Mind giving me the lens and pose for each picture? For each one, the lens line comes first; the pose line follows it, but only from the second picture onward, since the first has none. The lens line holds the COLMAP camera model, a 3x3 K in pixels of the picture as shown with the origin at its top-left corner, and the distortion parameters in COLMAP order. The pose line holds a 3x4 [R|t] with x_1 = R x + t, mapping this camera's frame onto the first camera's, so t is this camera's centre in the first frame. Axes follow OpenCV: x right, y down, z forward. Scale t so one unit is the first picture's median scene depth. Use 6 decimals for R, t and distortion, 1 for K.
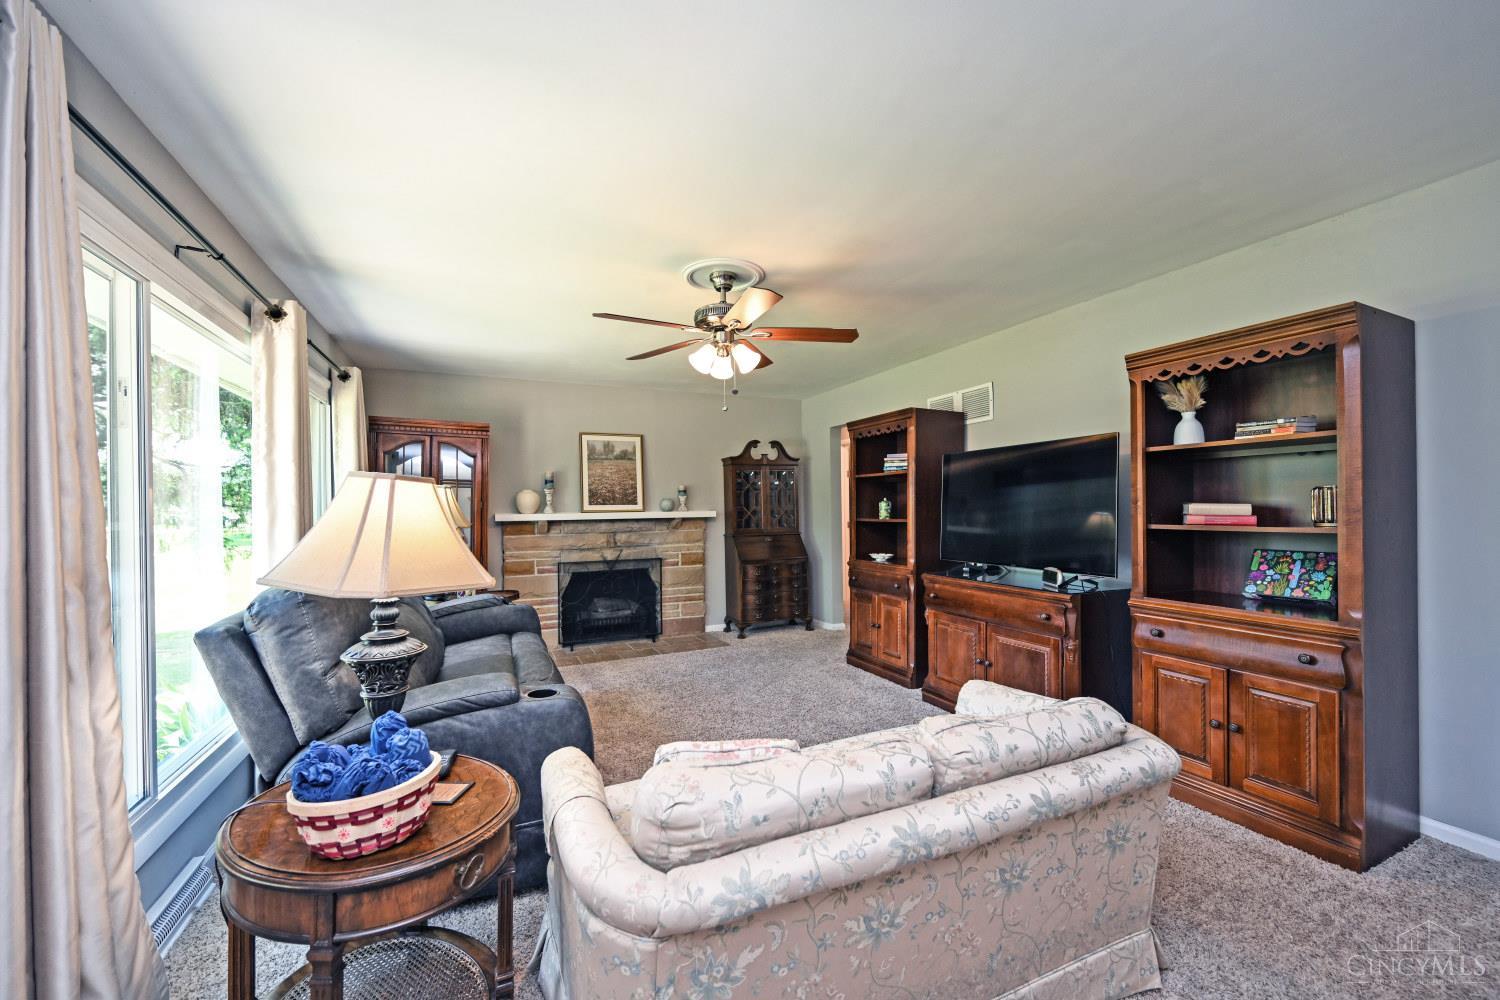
lens RADIAL K [[588.9, 0, 746.5], [0, 588.9, 498.0], [0, 0, 1]] dist [0.000403, -0.000022]
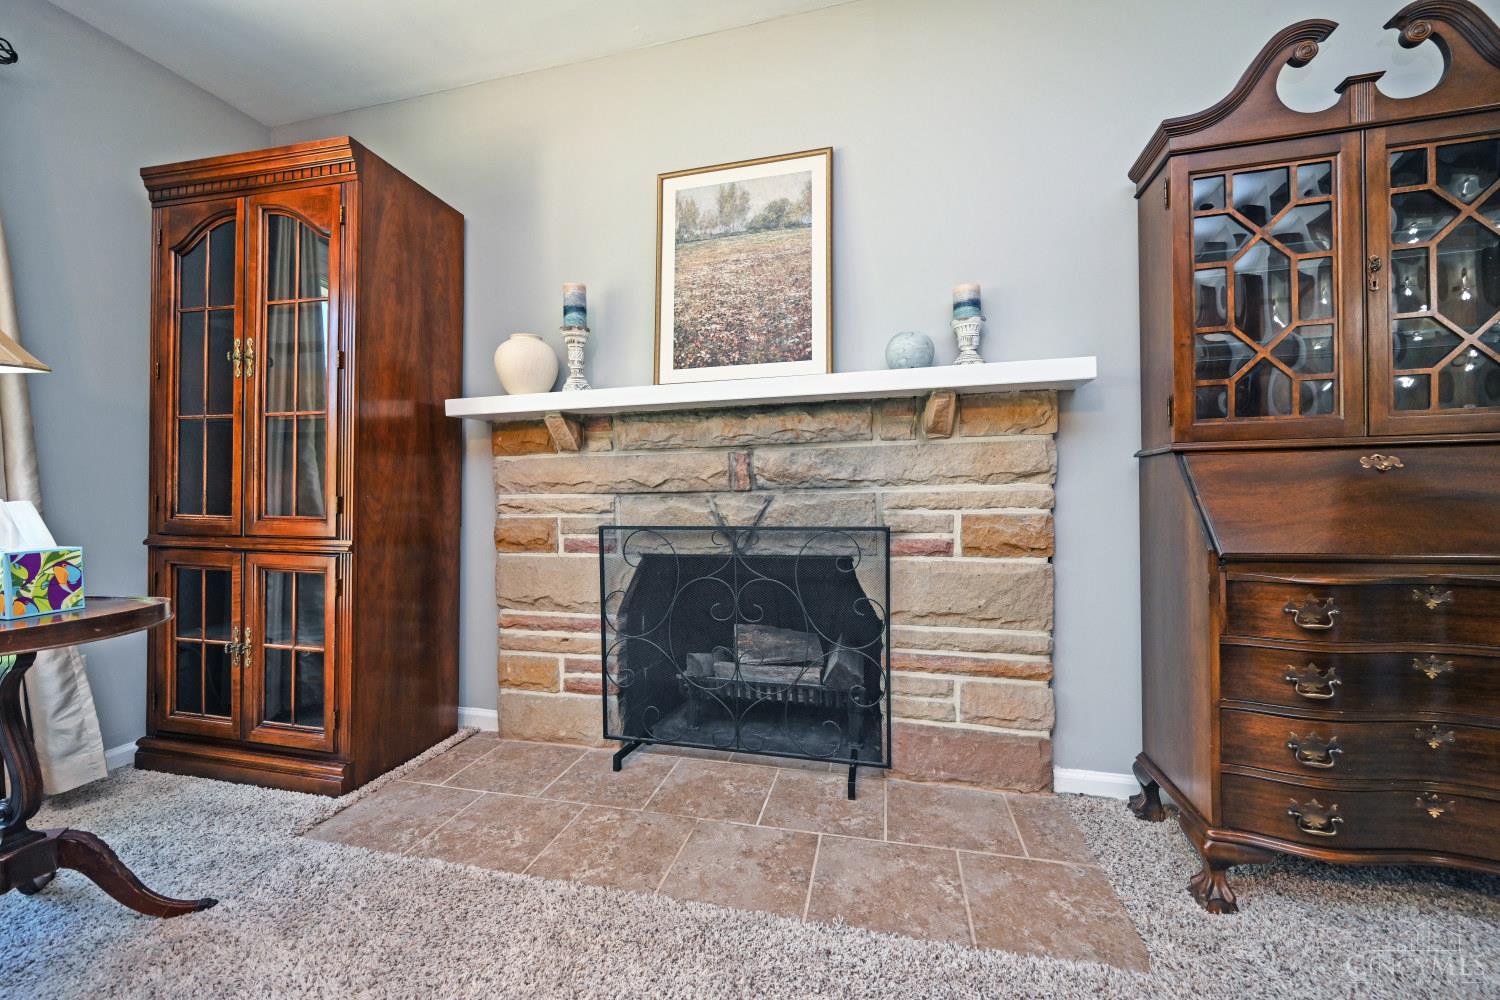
lens RADIAL K [[581.2, 0, 750.5], [0, 581.2, 507.3], [0, 0, 1]] dist [-0.002490, -0.000004]
pose [[0.788362, 0.010863, -0.615115, -0.013789], [0.006714, 0.999633, 0.026258, 0.084206], [0.615175, -0.024831, 0.788000, 0.725321]]
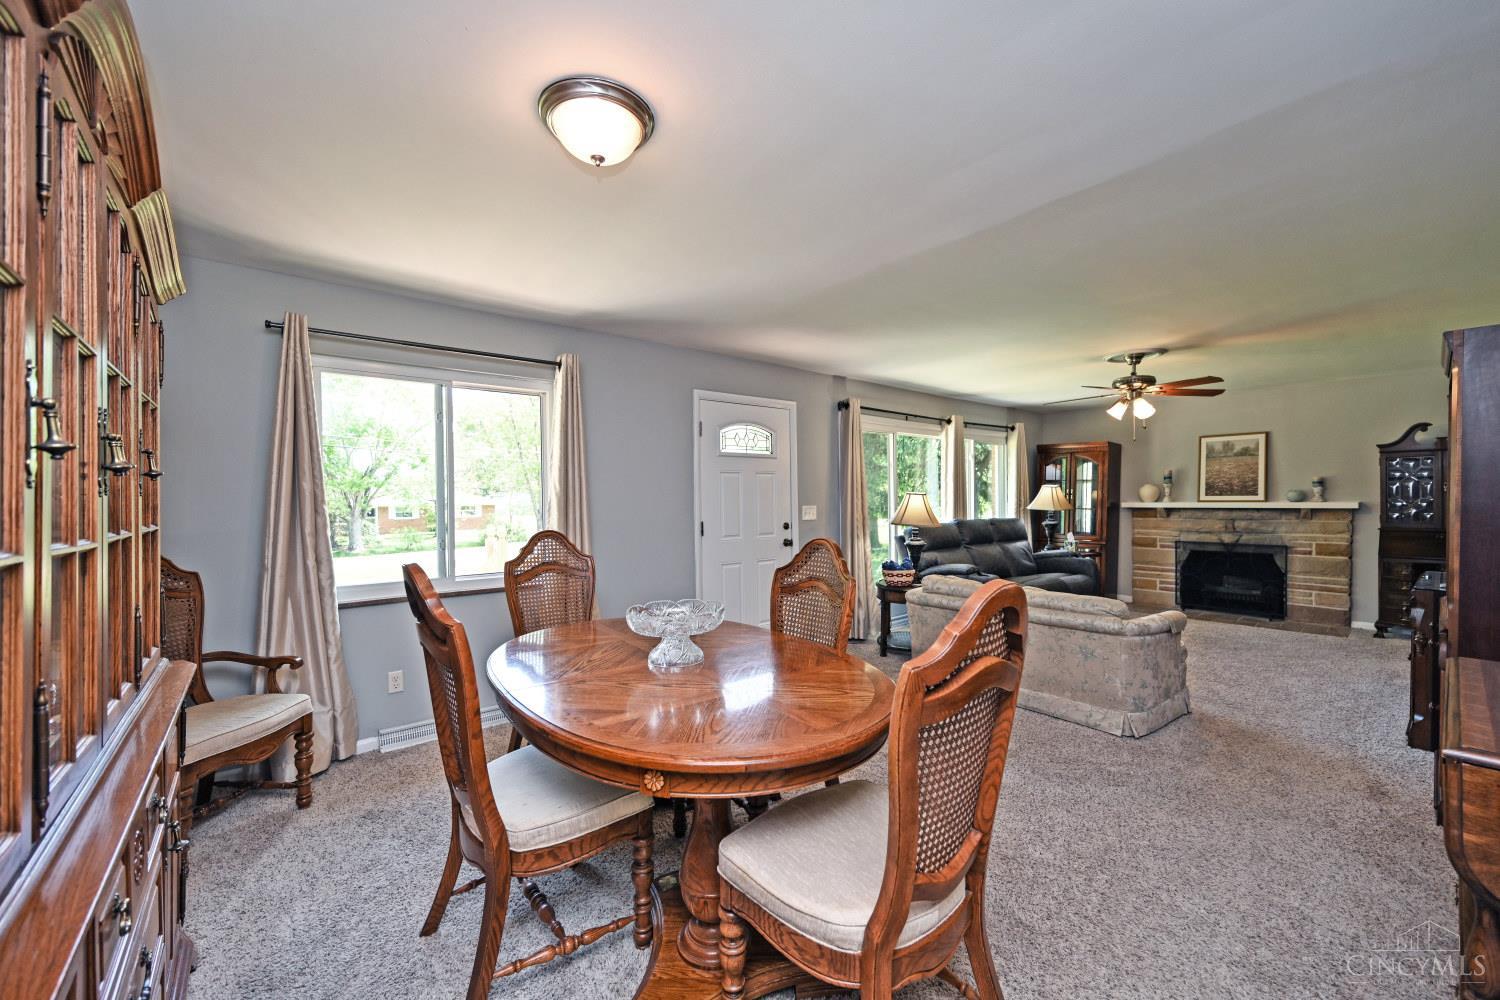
lens RADIAL K [[590.8, 0, 746.8], [0, 590.8, 511.0], [0, 0, 1]] dist [-0.000304, -0.000094]
pose [[0.266733, 0.030051, -0.963302, 0.632970], [0.019371, 0.999145, 0.036533, -0.019038], [0.963576, -0.028405, 0.265923, -0.227617]]
